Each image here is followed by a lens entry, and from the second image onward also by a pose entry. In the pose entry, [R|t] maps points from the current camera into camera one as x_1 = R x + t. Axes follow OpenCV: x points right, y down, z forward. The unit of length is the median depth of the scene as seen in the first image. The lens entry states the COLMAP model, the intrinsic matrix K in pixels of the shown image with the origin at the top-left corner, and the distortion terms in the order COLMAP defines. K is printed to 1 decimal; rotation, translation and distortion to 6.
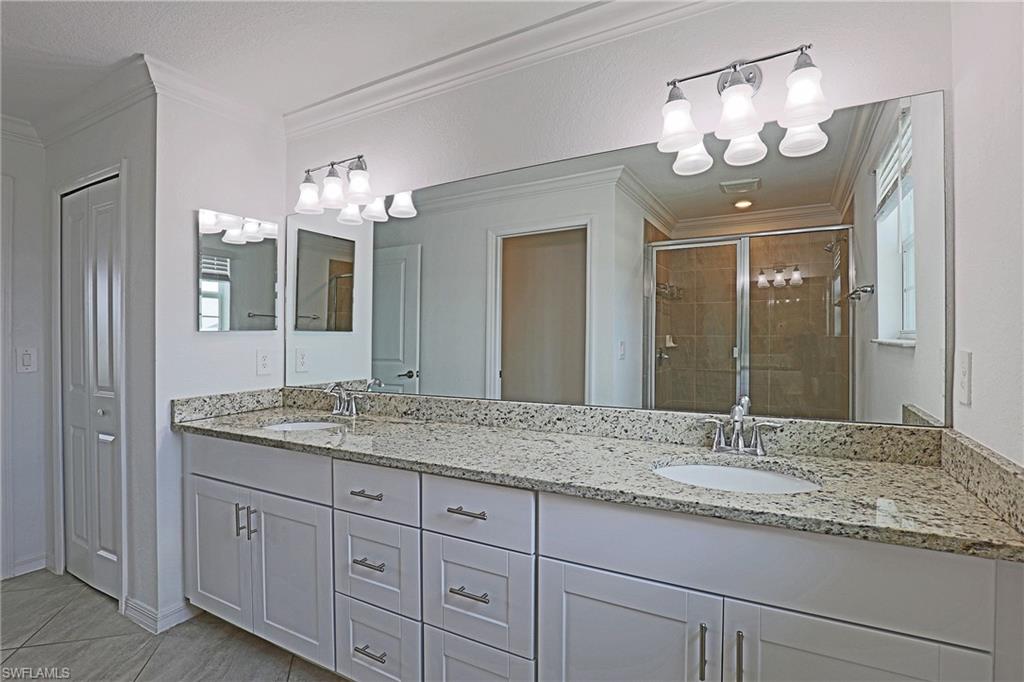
lens RADIAL K [[497.5, 0, 512.0], [0, 497.5, 341.0], [0, 0, 1]] dist [-0.003540, 0.000177]
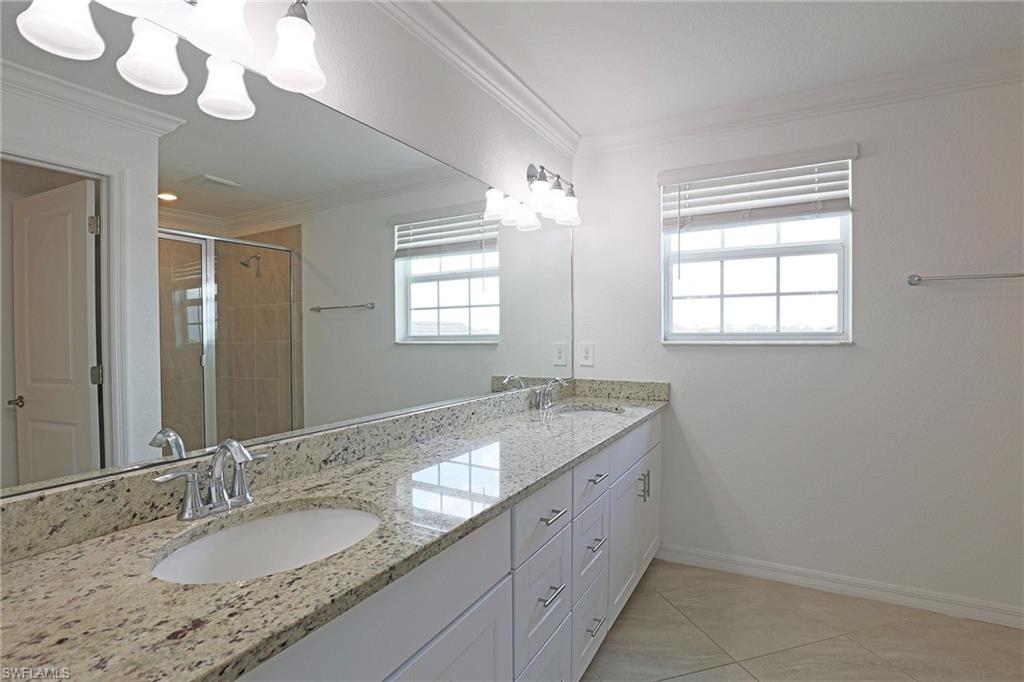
lens RADIAL K [[497.5, 0, 512.0], [0, 497.5, 341.0], [0, 0, 1]] dist [-0.003540, 0.000177]
pose [[-0.007975, -0.000148, 0.999968, -0.807739], [0.019087, 0.999818, 0.000301, -0.001539], [-0.999786, 0.019088, -0.007970, 0.738663]]
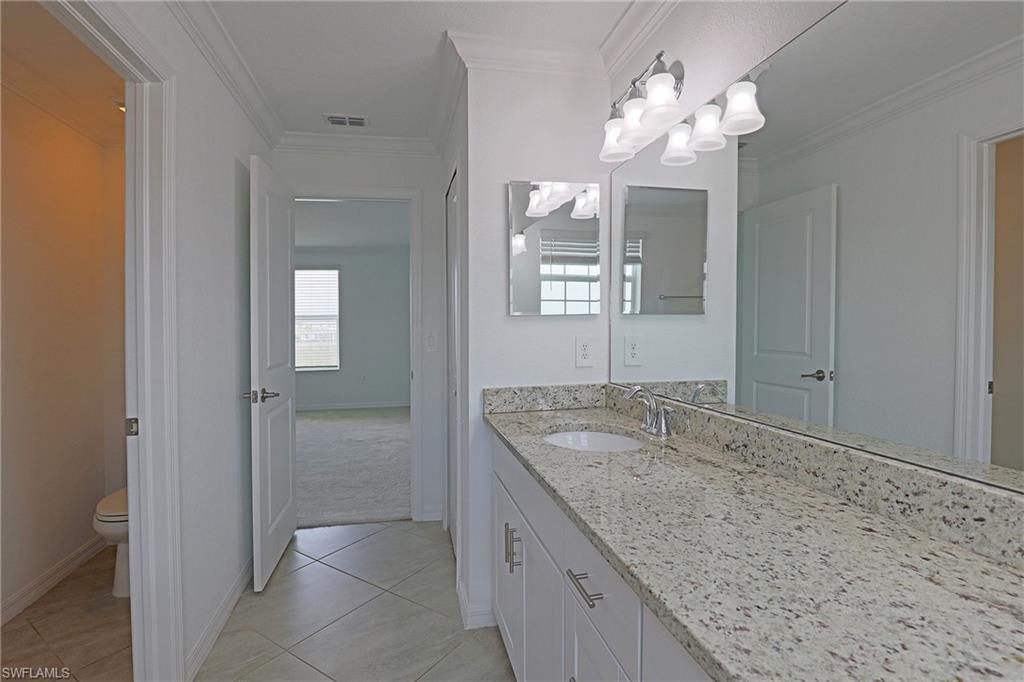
lens RADIAL K [[518.9, 0, 508.2], [0, 518.9, 326.3], [0, 0, 1]] dist [-0.023031, 0.001066]
pose [[0.659190, 0.006605, -0.751947, 0.081158], [-0.003408, 0.999977, 0.005796, -0.005755], [0.751969, -0.001258, 0.659198, 0.362175]]
